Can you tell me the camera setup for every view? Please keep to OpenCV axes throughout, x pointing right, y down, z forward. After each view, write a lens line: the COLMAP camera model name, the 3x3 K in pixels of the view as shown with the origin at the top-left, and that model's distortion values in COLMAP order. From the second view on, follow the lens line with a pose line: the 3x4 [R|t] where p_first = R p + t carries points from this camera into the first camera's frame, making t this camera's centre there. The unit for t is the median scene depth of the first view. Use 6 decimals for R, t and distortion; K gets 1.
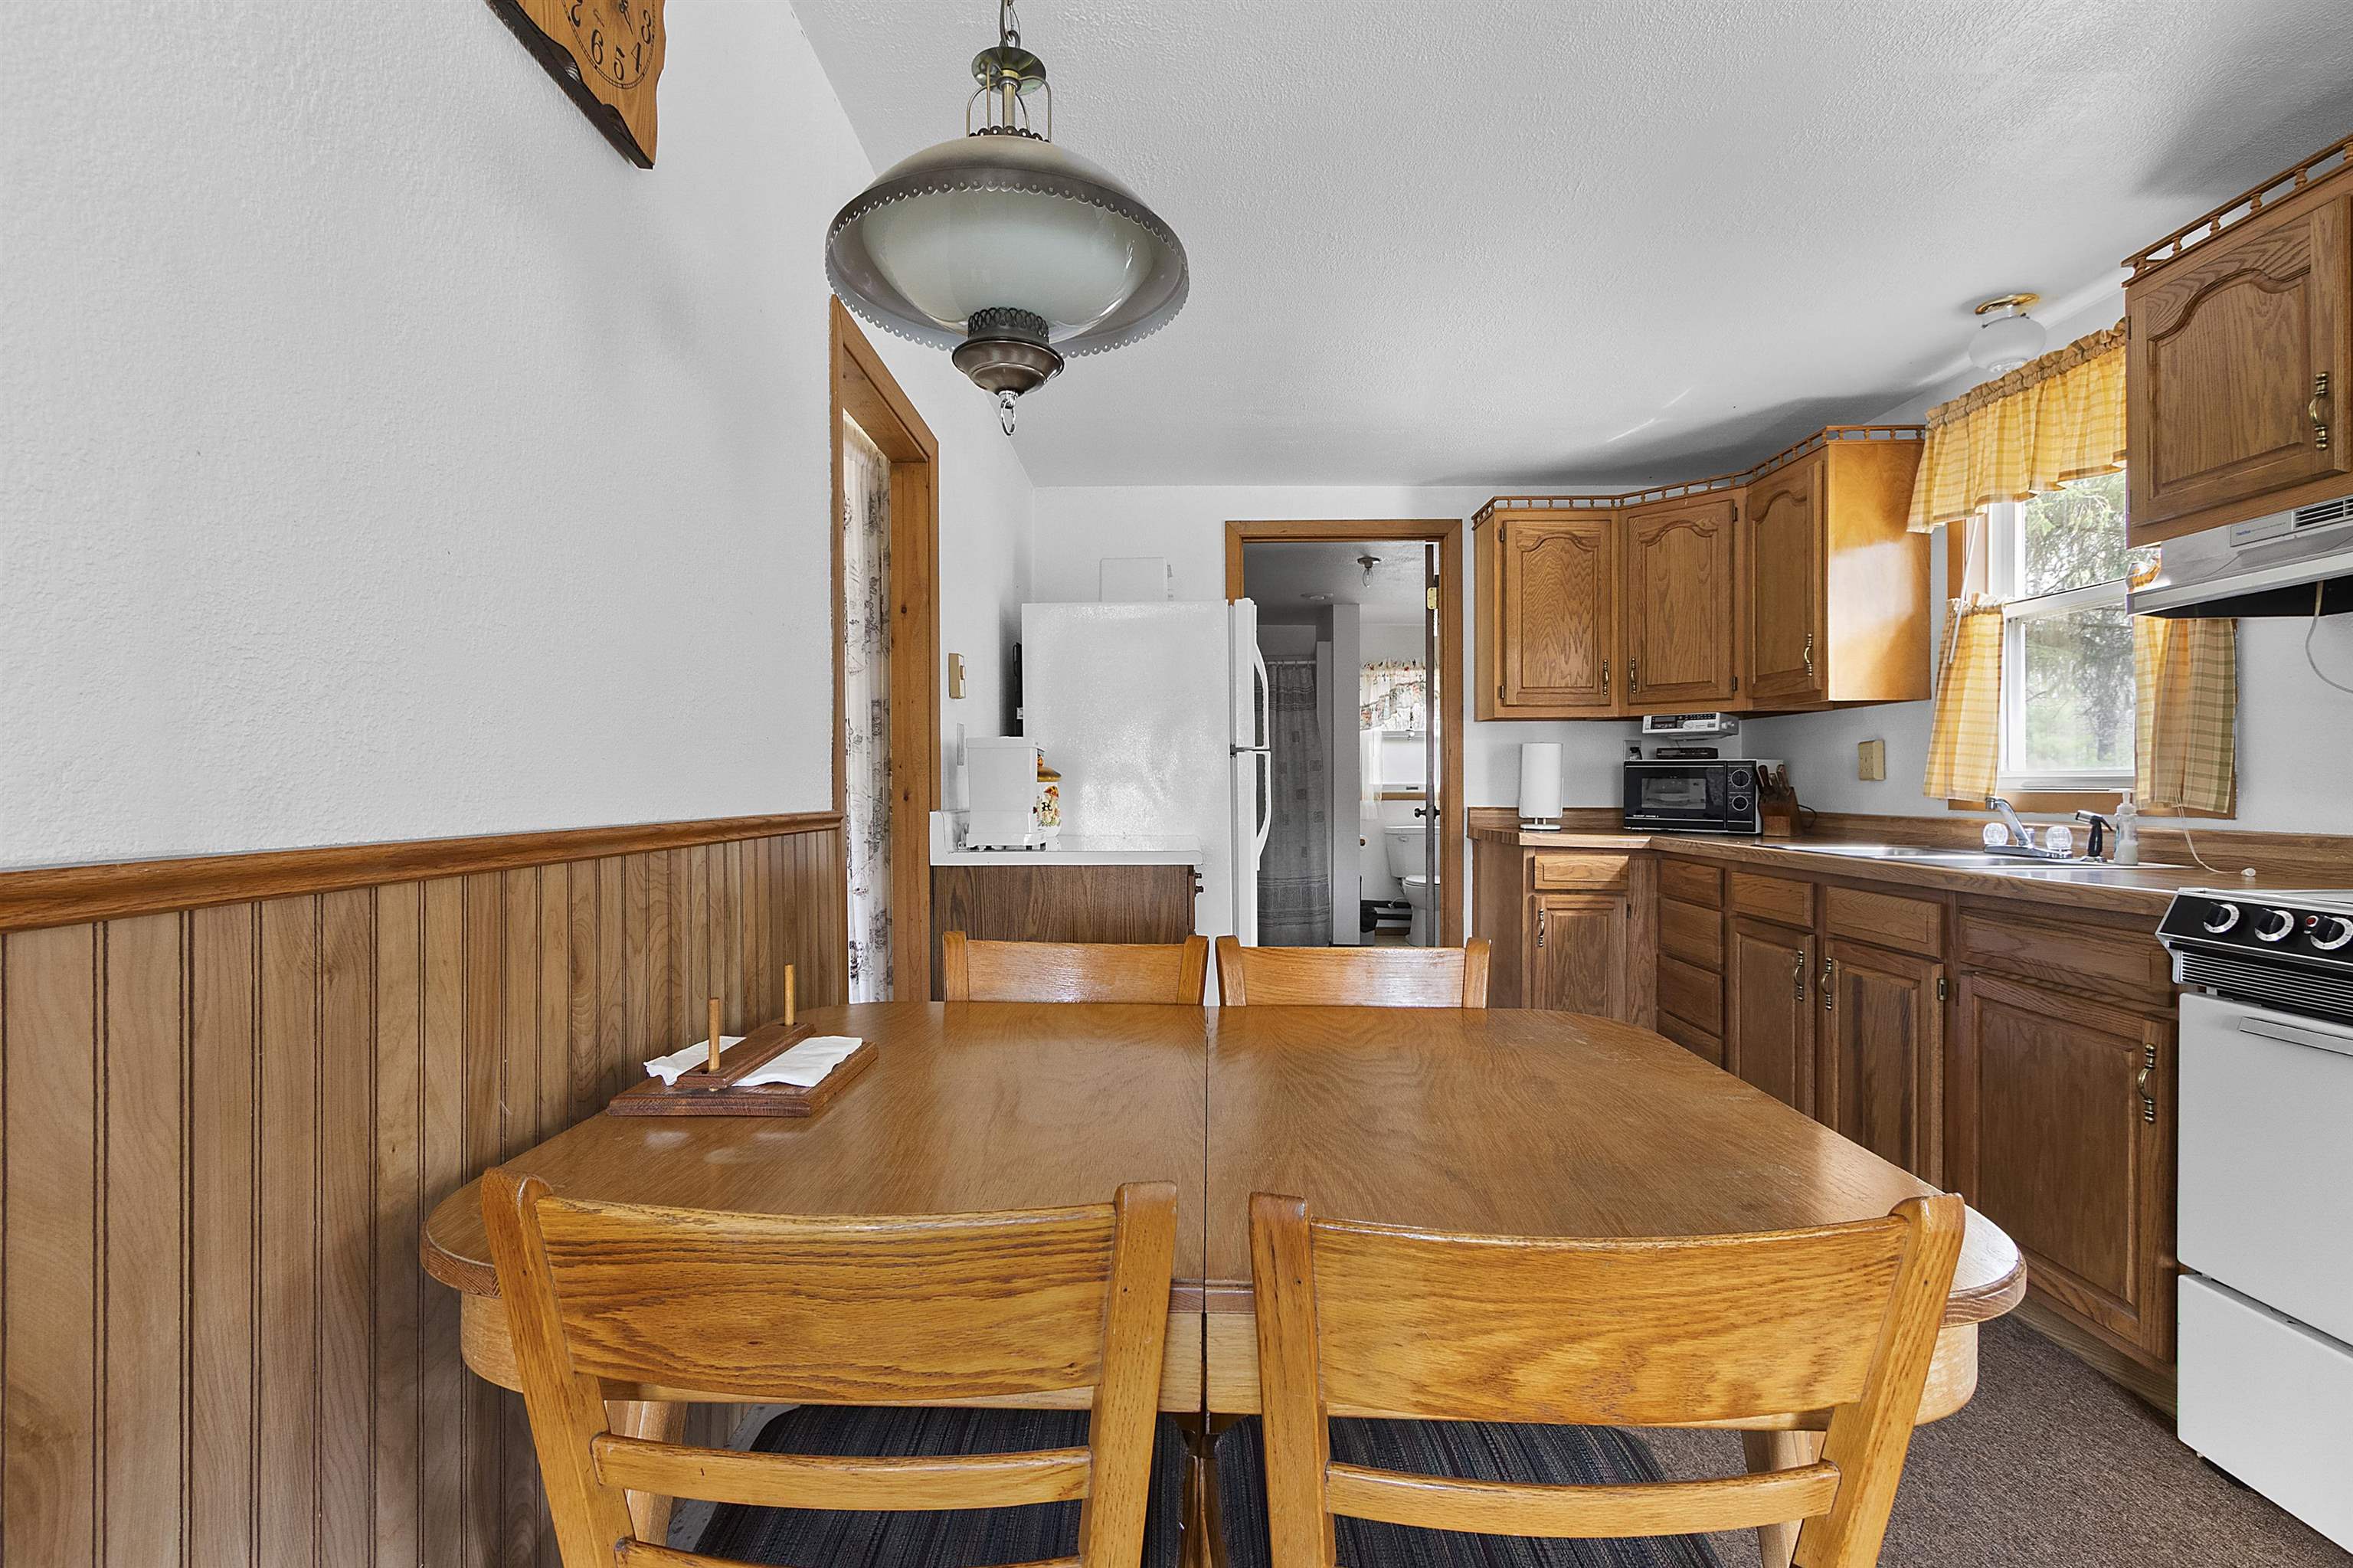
lens RADIAL K [[1078.3, 0, 1186.6], [0, 1078.3, 782.2], [0, 0, 1]] dist [0.004933, -0.001824]
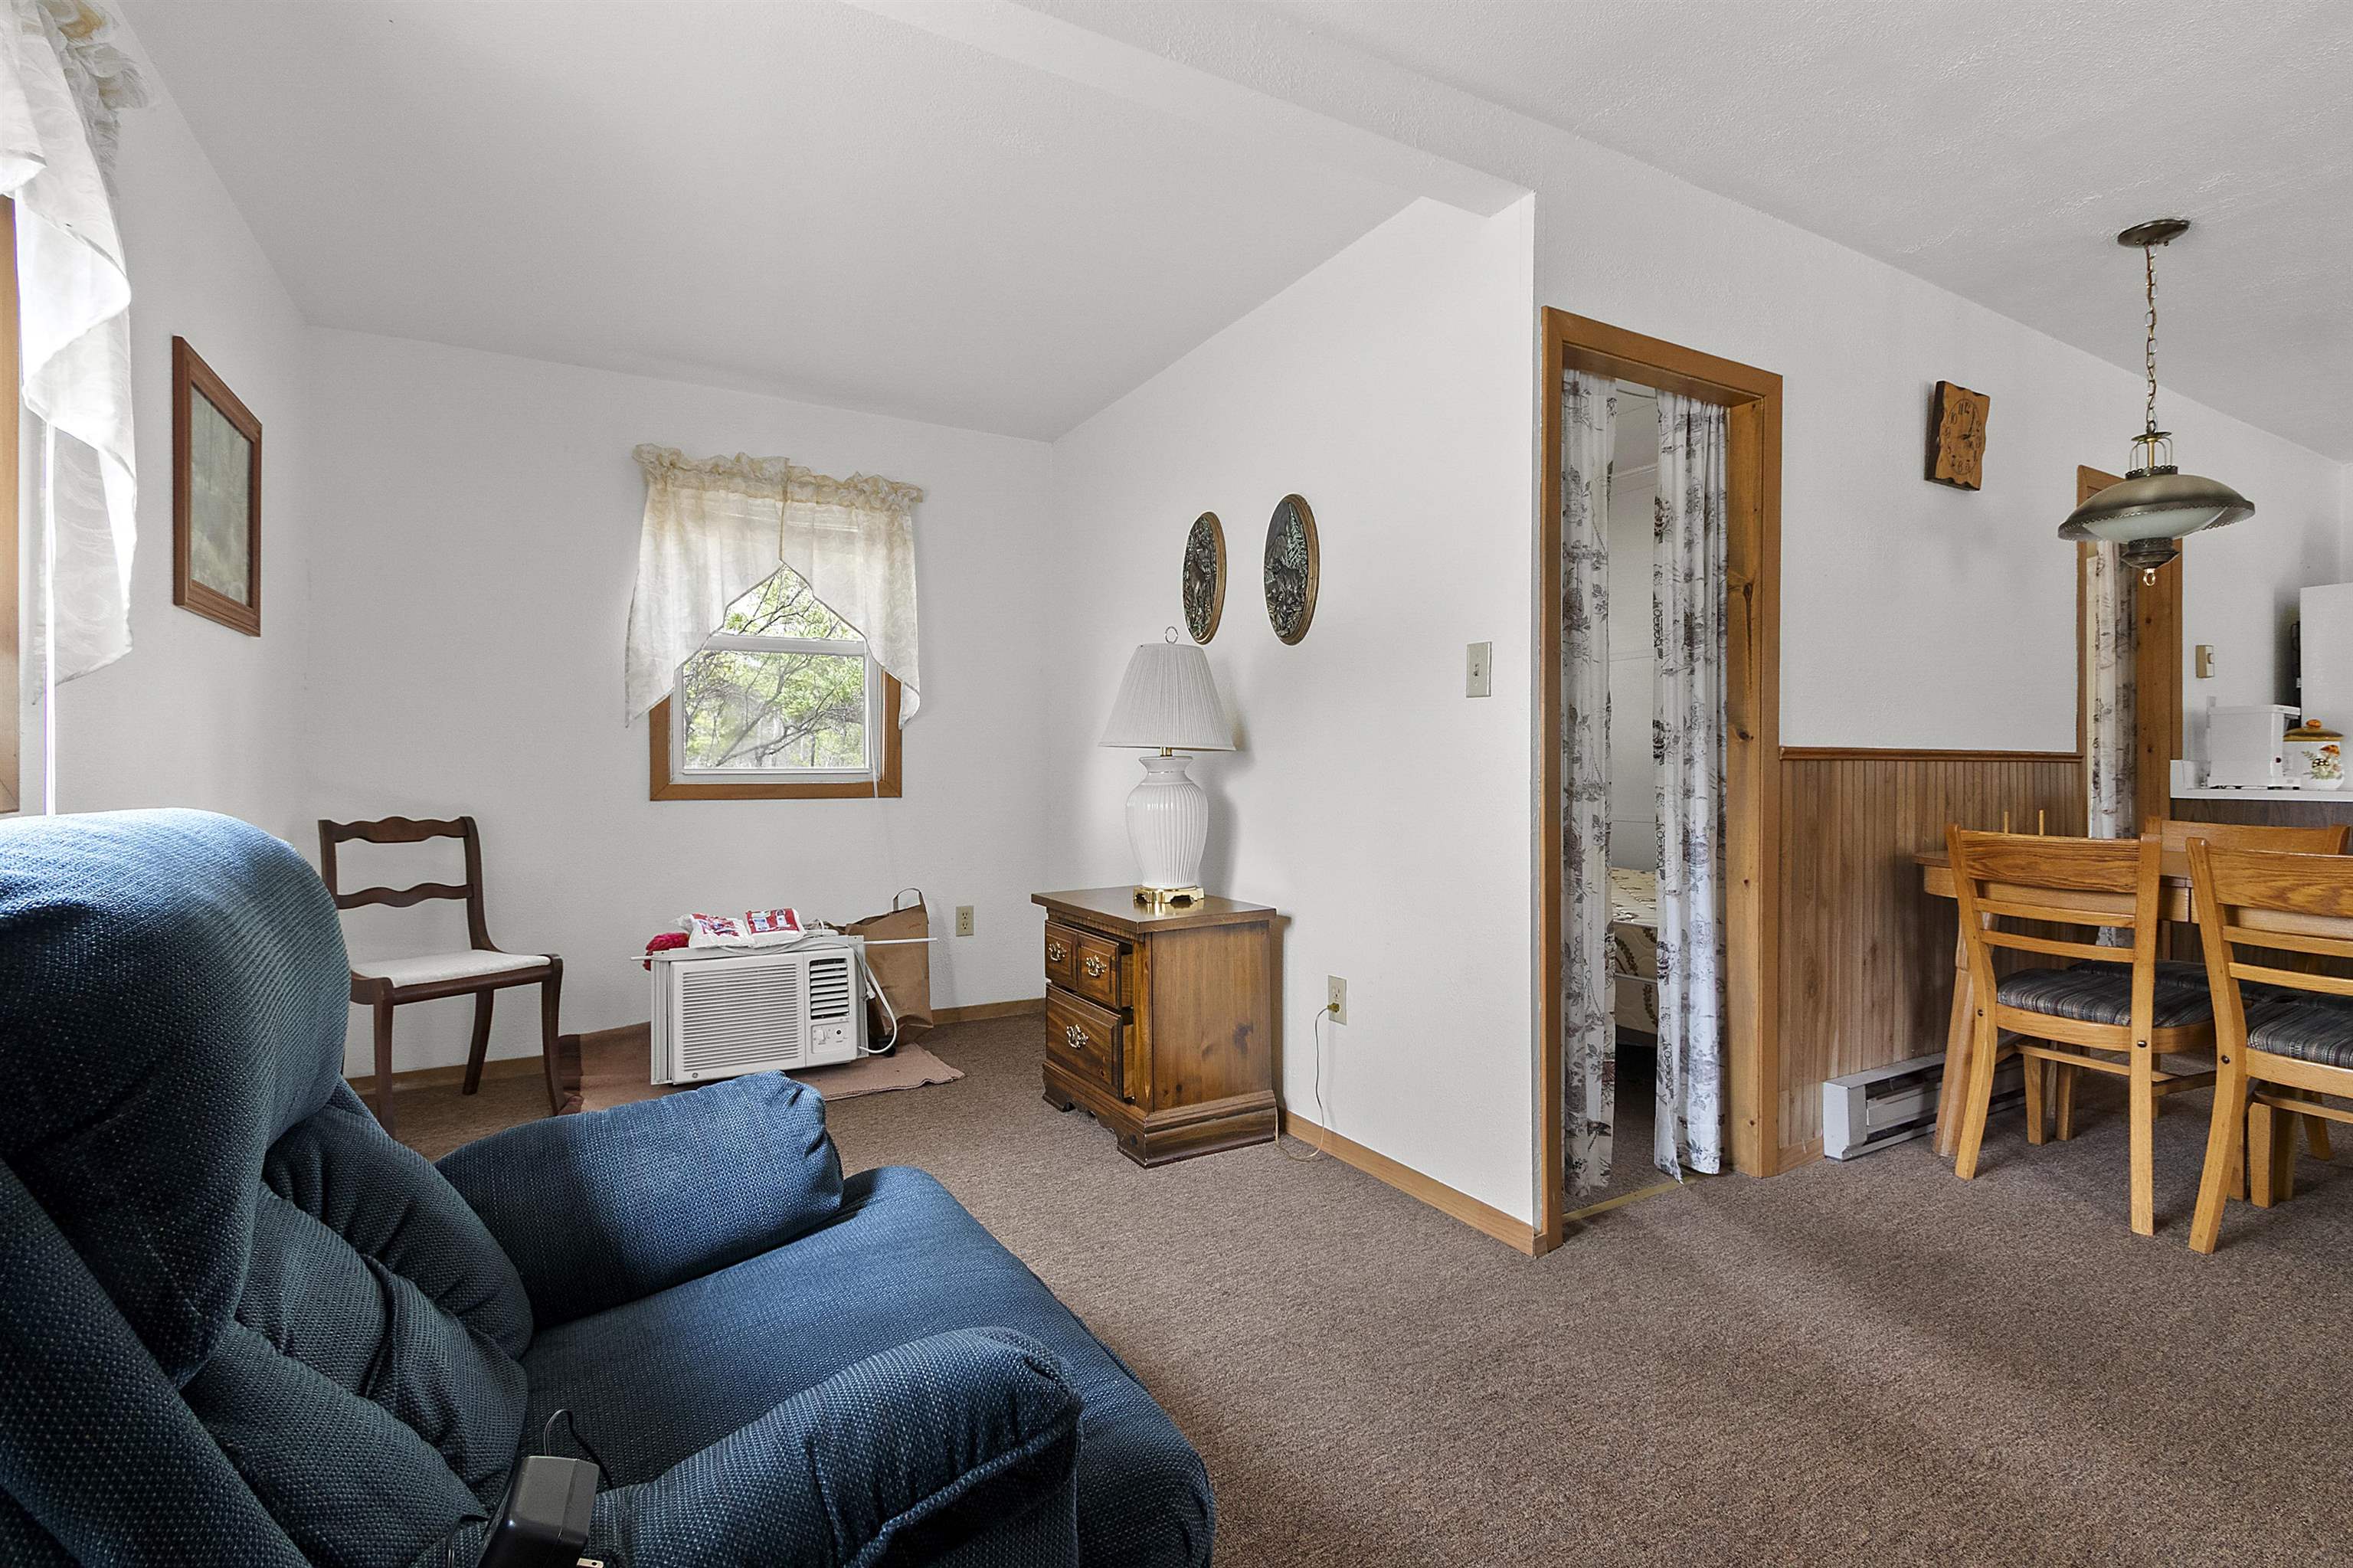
lens RADIAL K [[1078.3, 0, 1176.4], [0, 1078.3, 764.7], [0, 0, 1]] dist [0.004933, -0.001824]
pose [[0.498689, 0.005363, -0.866764, 0.337034], [-0.002584, 0.999986, 0.004701, 0.029110], [0.866777, -0.000105, 0.498696, -0.832595]]
